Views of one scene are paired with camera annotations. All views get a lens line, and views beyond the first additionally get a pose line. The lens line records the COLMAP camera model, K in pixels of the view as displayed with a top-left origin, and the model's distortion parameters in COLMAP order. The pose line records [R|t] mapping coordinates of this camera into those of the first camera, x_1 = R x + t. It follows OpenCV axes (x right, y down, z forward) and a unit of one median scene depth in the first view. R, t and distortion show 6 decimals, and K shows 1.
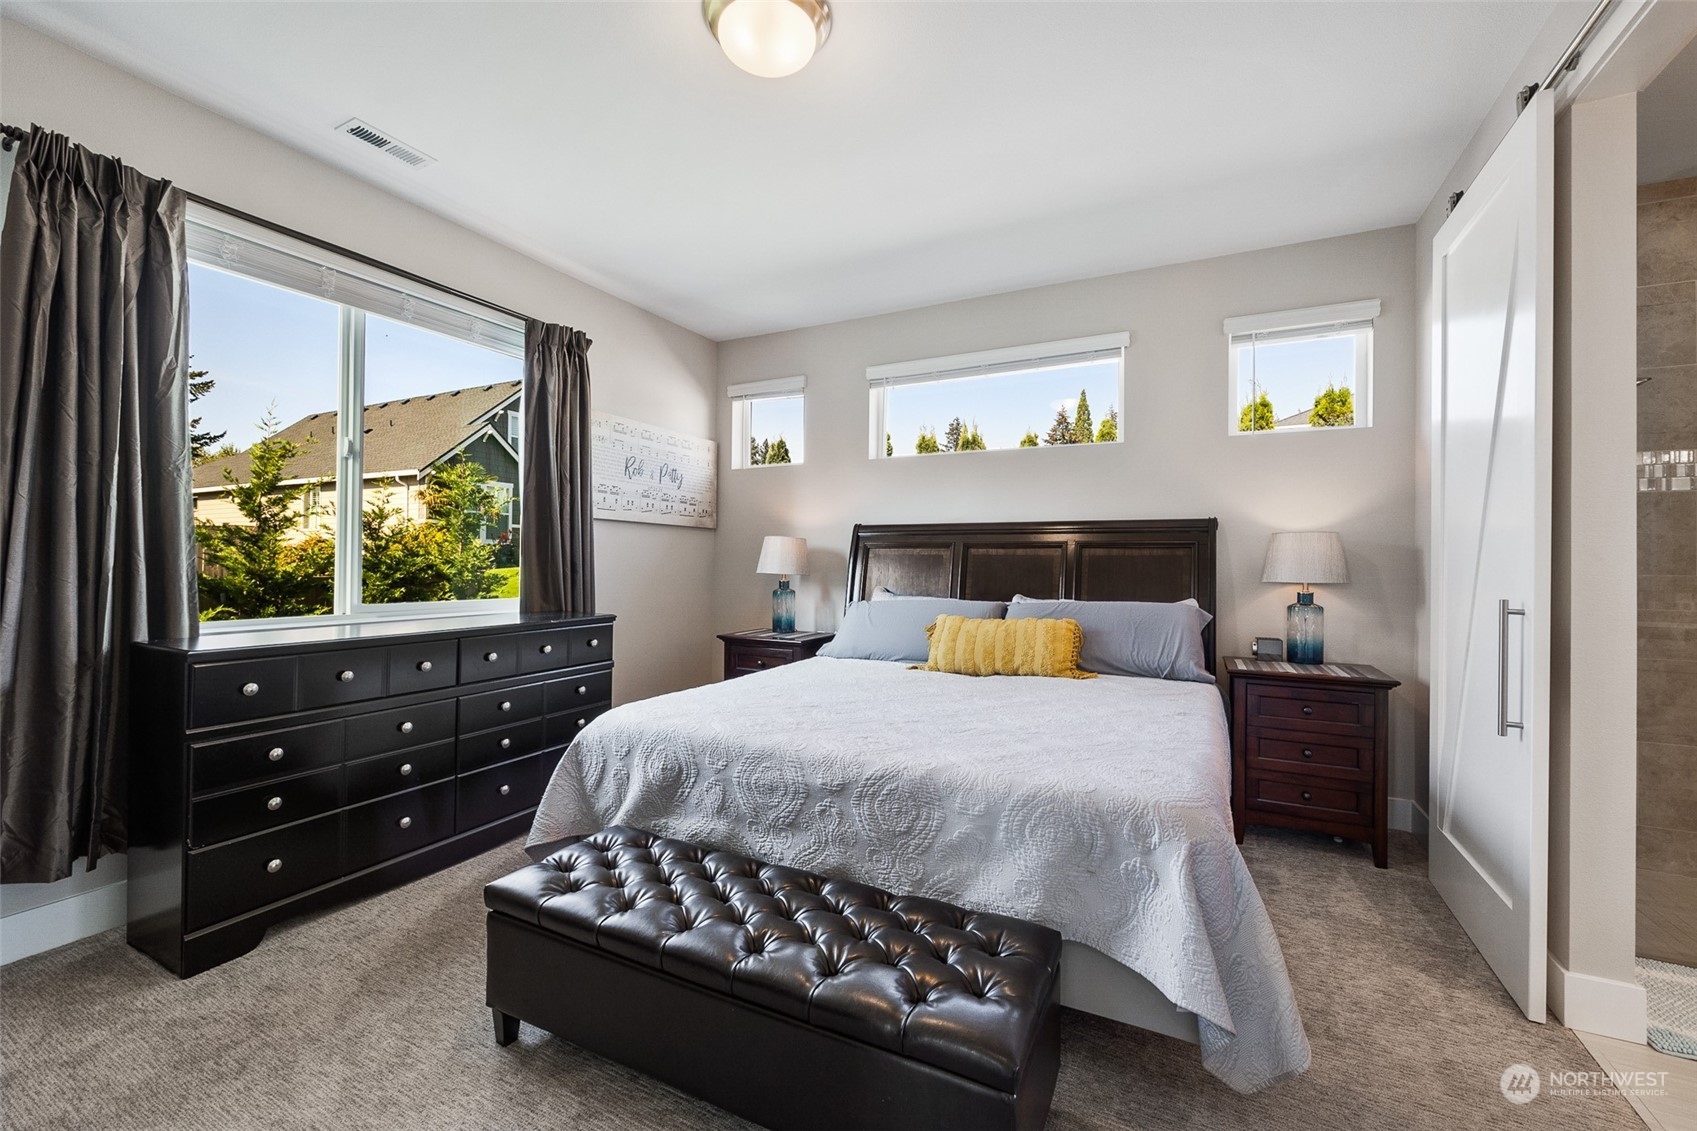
lens RADIAL K [[687.6, 0, 848.3], [0, 687.6, 565.0], [0, 0, 1]] dist [-0.002179, 0.000012]
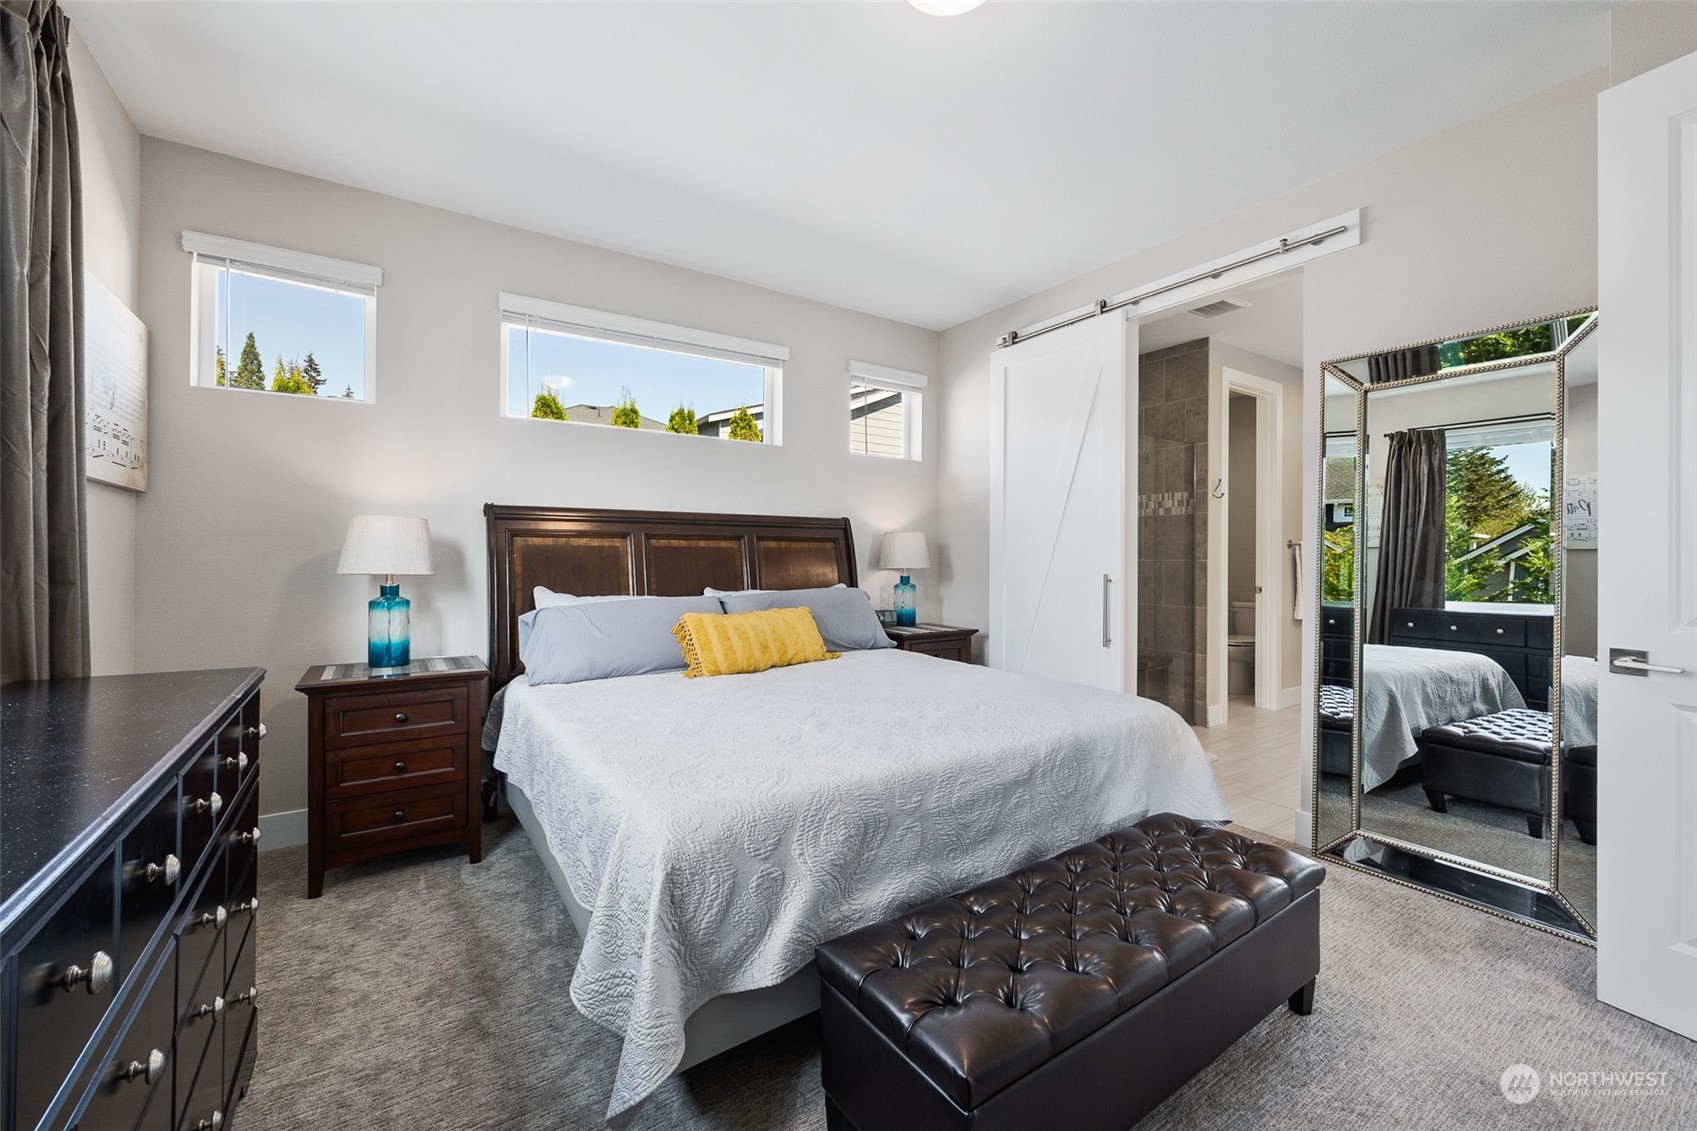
lens RADIAL K [[687.6, 0, 856.0], [0, 687.6, 557.7], [0, 0, 1]] dist [-0.002179, 0.000012]
pose [[0.474247, -0.010257, 0.880332, -0.528703], [0.005001, 0.999947, 0.008957, -0.007186], [-0.880378, 0.000155, 0.474273, 0.371976]]
